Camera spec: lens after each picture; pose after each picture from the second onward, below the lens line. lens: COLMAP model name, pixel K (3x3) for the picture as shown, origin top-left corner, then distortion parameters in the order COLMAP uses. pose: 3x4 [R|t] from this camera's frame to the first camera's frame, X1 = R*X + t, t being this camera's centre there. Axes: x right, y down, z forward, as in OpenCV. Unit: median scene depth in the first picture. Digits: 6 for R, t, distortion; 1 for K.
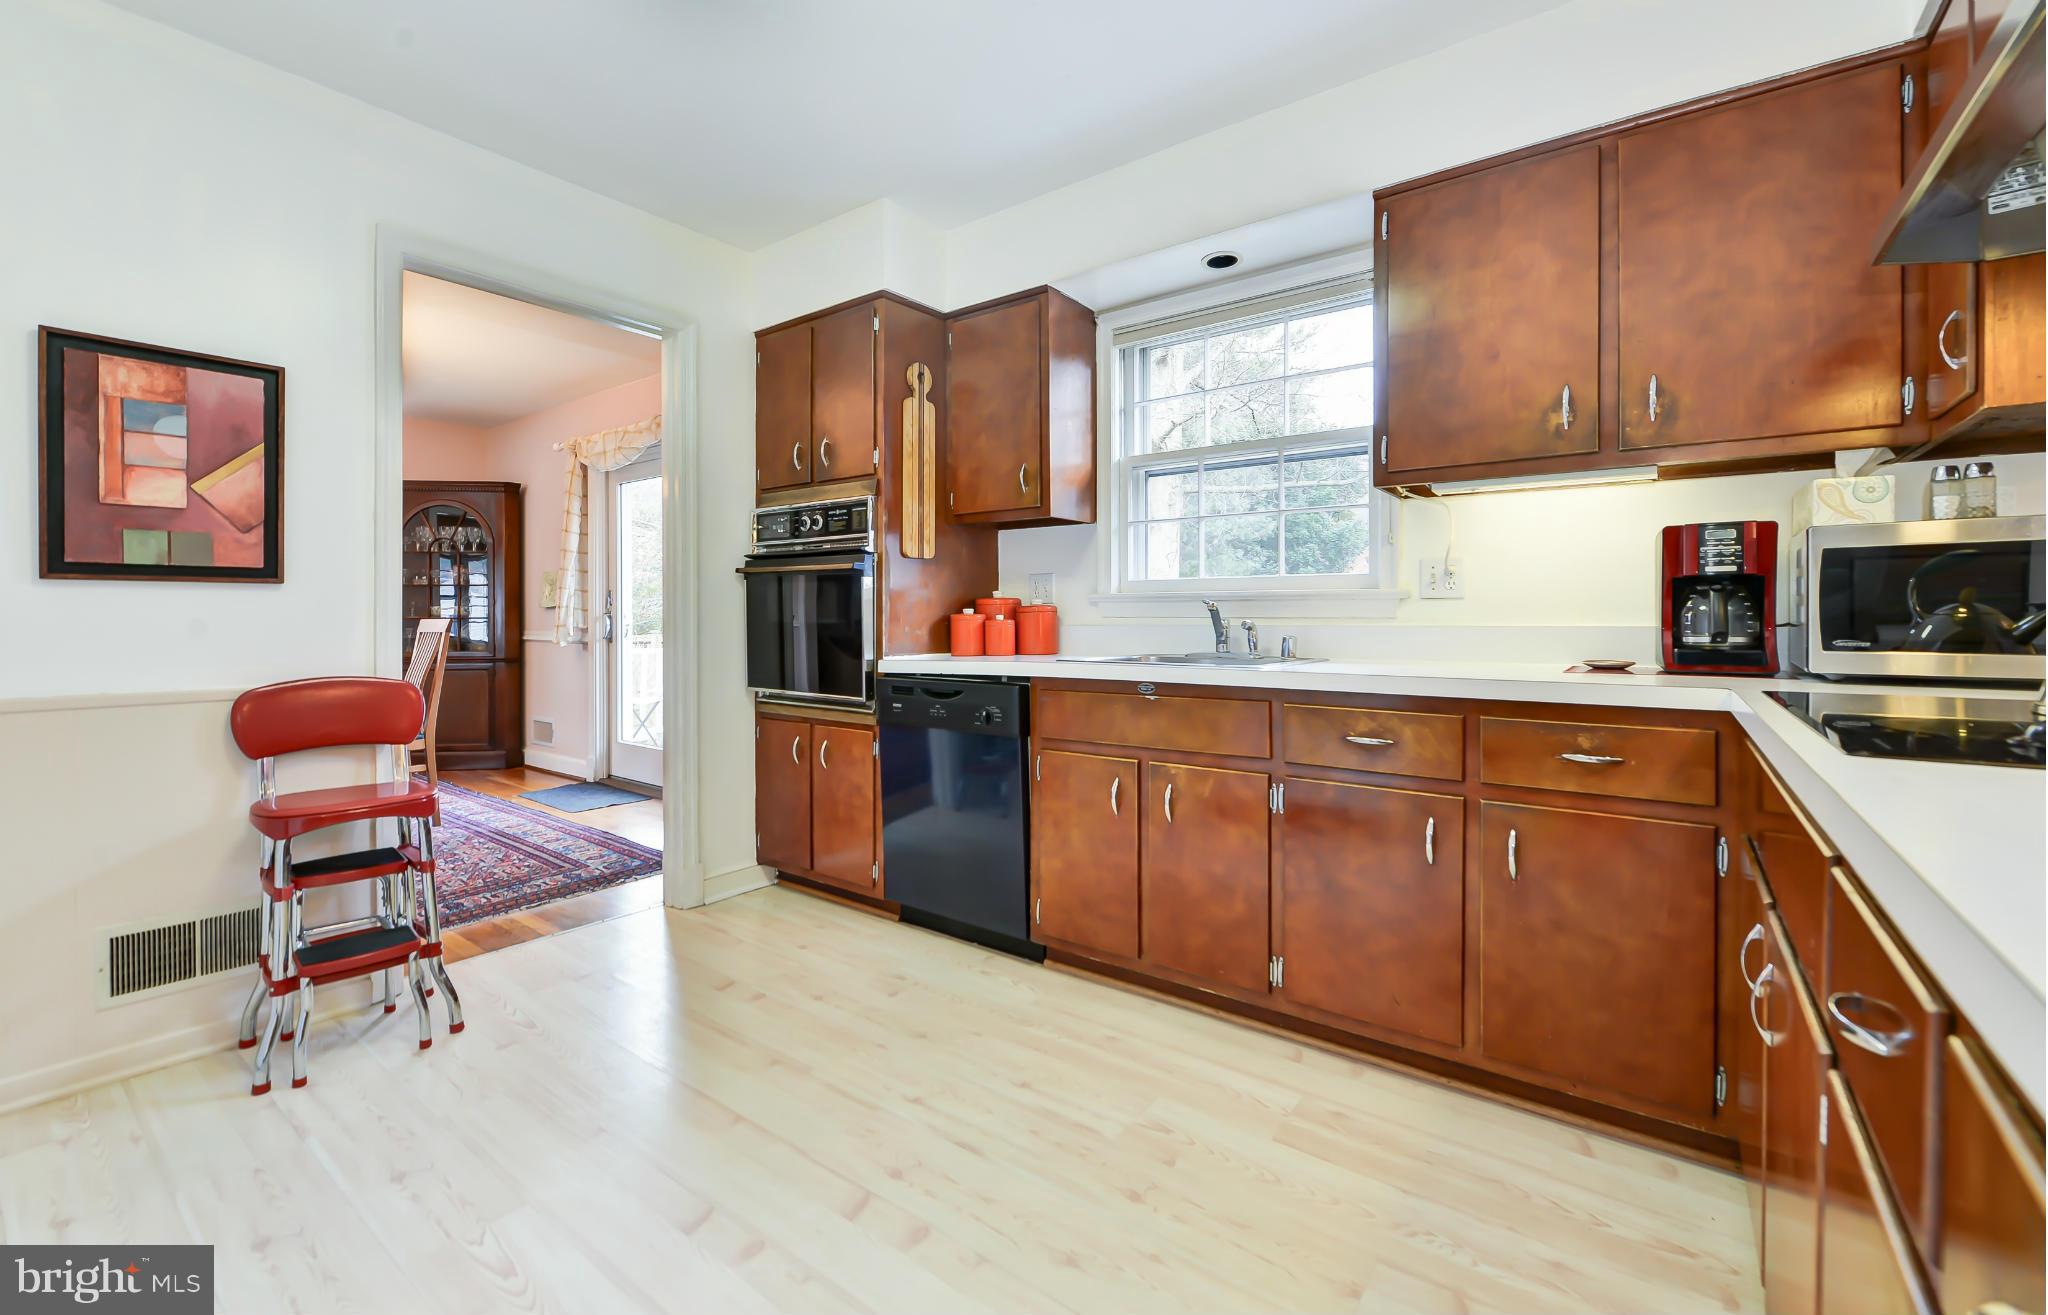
lens RADIAL K [[836.0, 0, 1040.6], [0, 836.0, 618.7], [0, 0, 1]] dist [-0.009210, -0.000565]
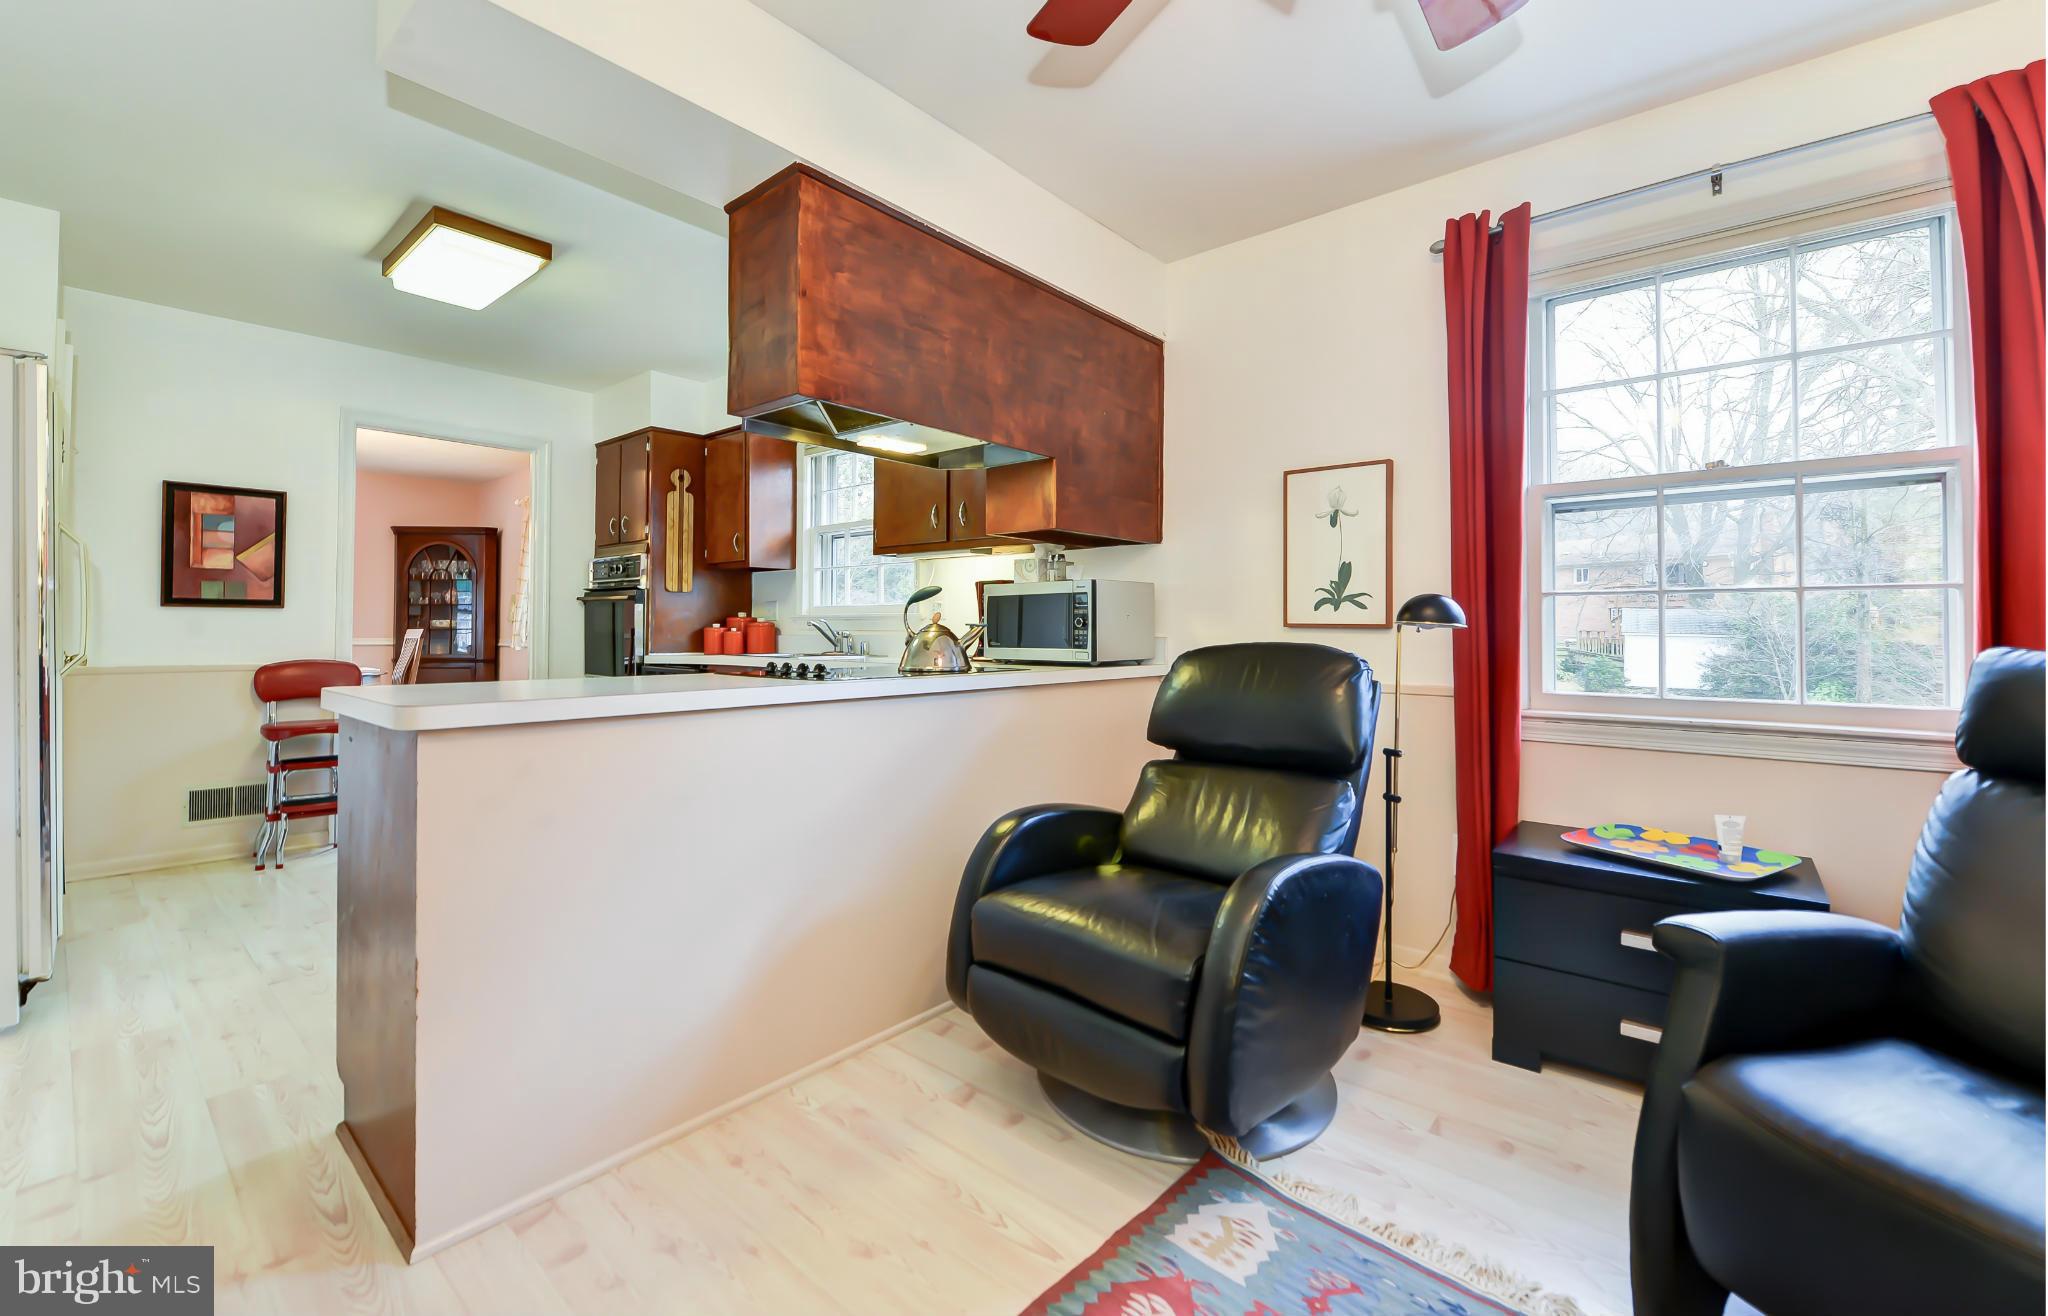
lens RADIAL K [[836.0, 0, 1042.9], [0, 836.0, 619.3], [0, 0, 1]] dist [-0.009210, -0.000565]
pose [[0.998270, 0.005120, -0.058575, 0.895021], [-0.006199, 0.999814, -0.018267, 0.005251], [0.058471, 0.018599, 0.998116, -0.754384]]
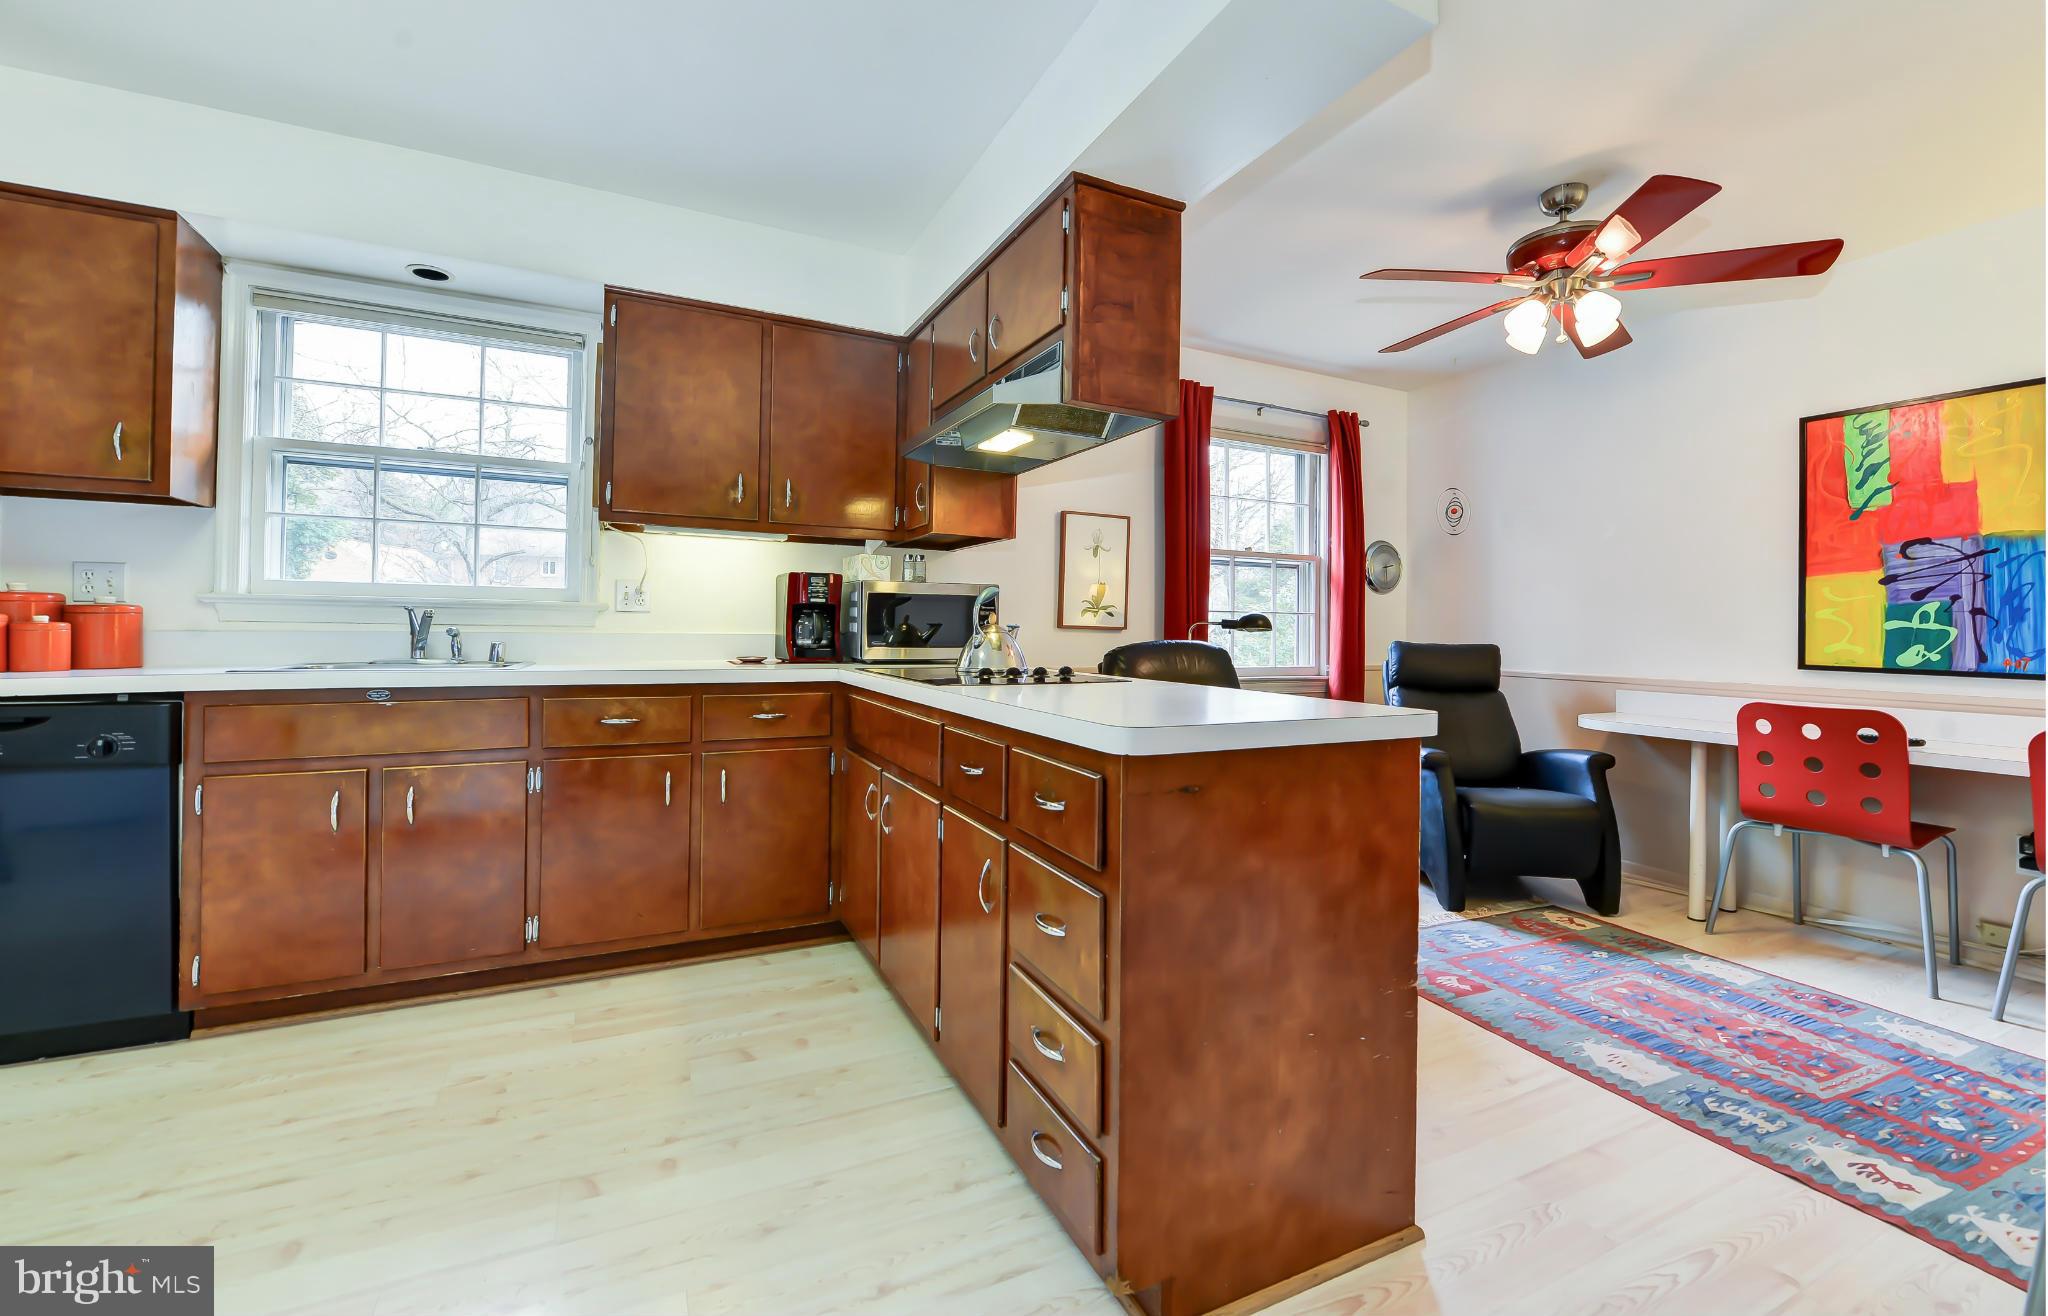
lens RADIAL K [[836.0, 0, 1035.4], [0, 836.0, 621.5], [0, 0, 1]] dist [-0.009210, -0.000565]
pose [[0.459424, 0.016894, 0.888056, -0.418639], [-0.009873, 0.999854, -0.013914, 0.002559], [-0.888162, -0.002375, 0.459524, -0.152349]]
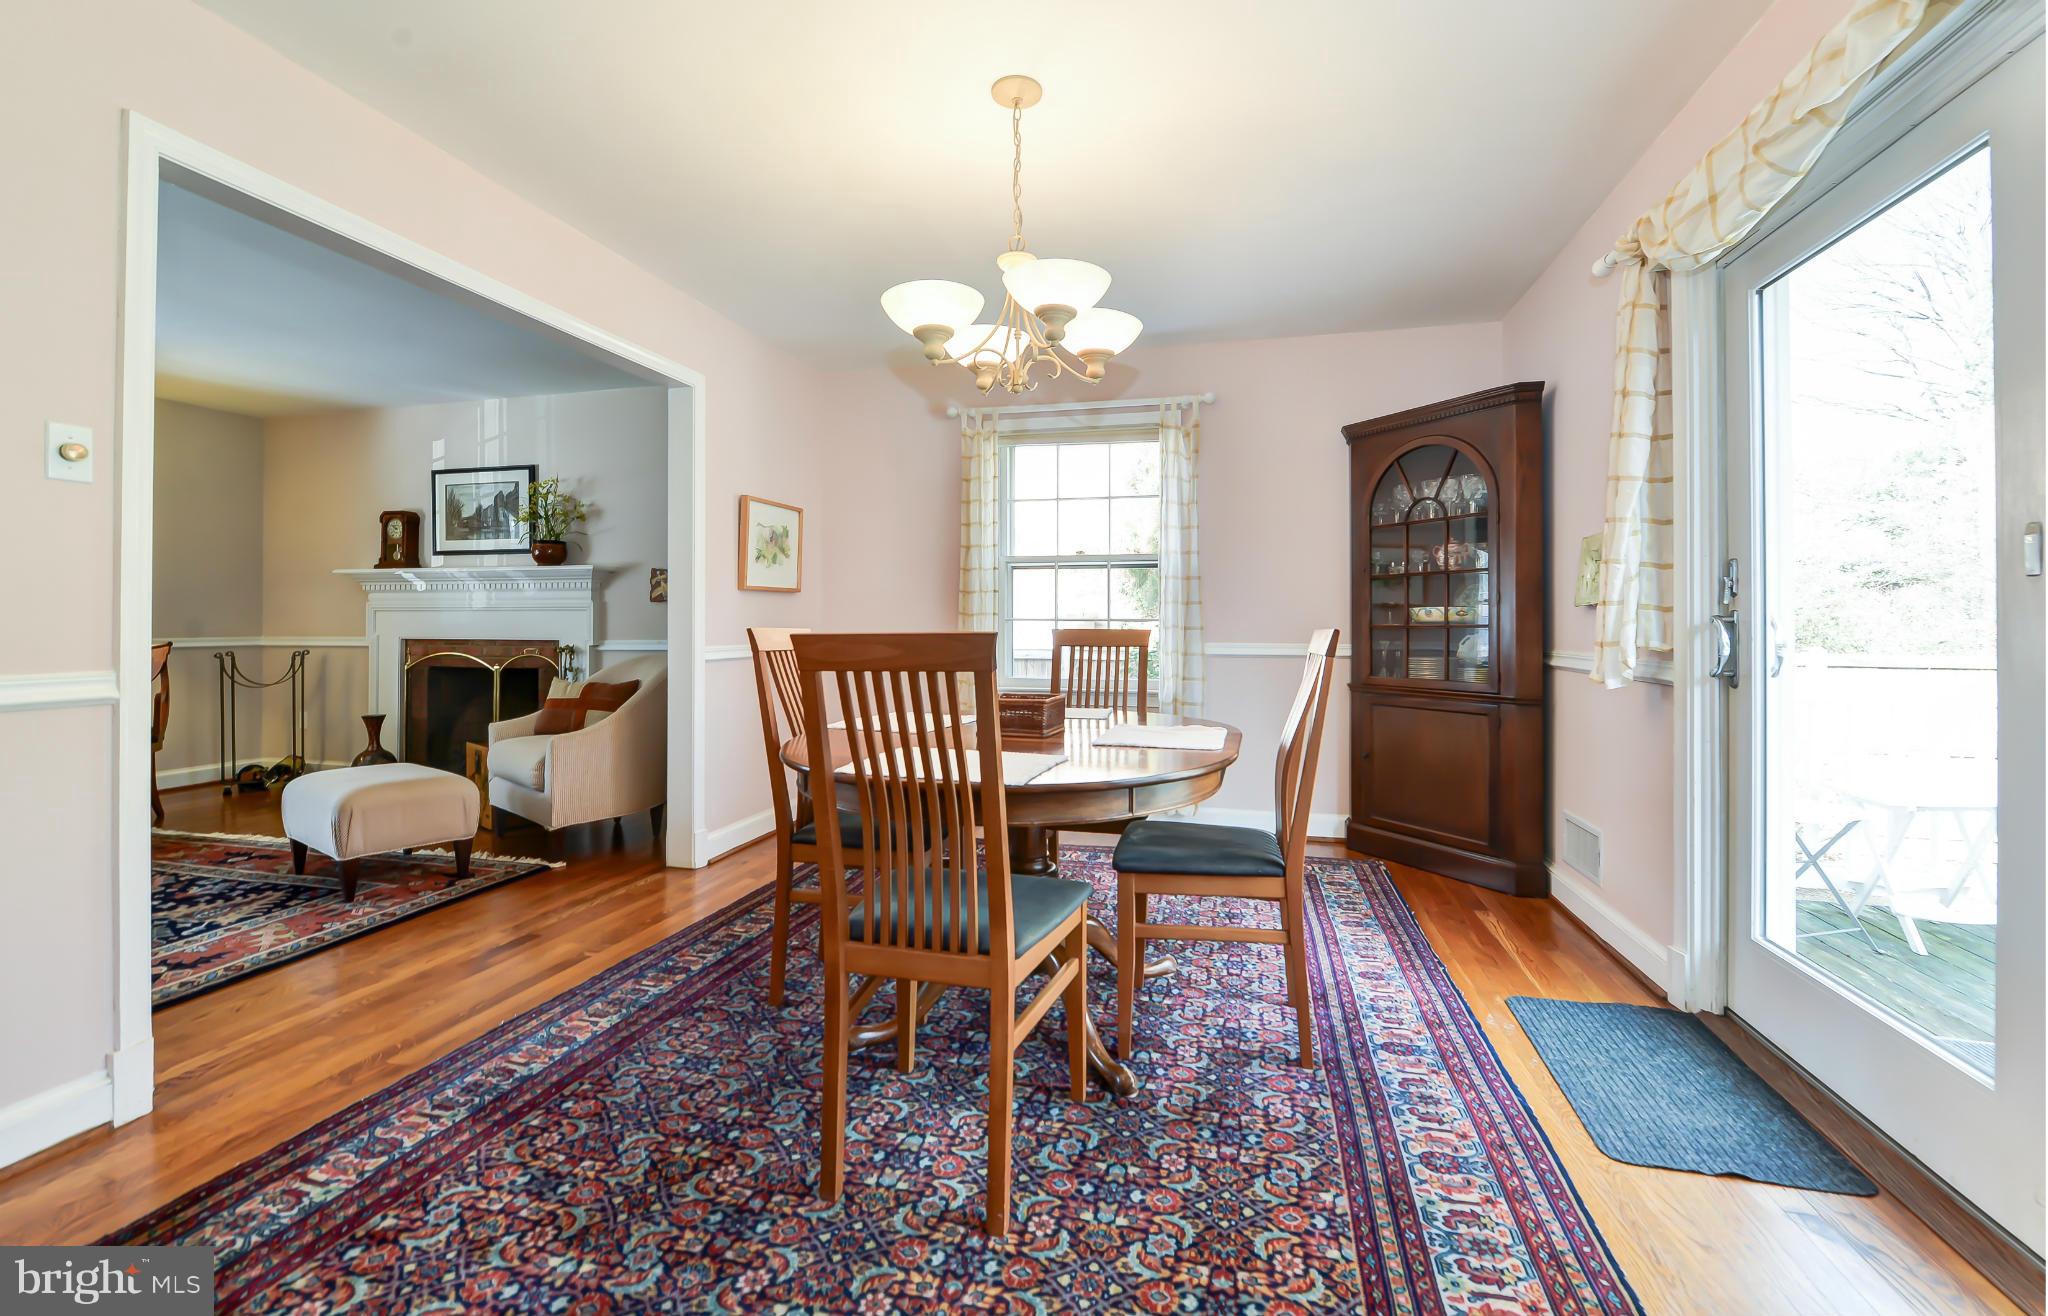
lens RADIAL K [[836.0, 0, 1056.7], [0, 836.0, 618.1], [0, 0, 1]] dist [-0.009210, -0.000565]
pose [[0.408969, -0.005696, -0.912531, -0.699821], [-0.008621, 0.999912, -0.010105, 0.005049], [0.912508, 0.011999, 0.408884, 1.330458]]
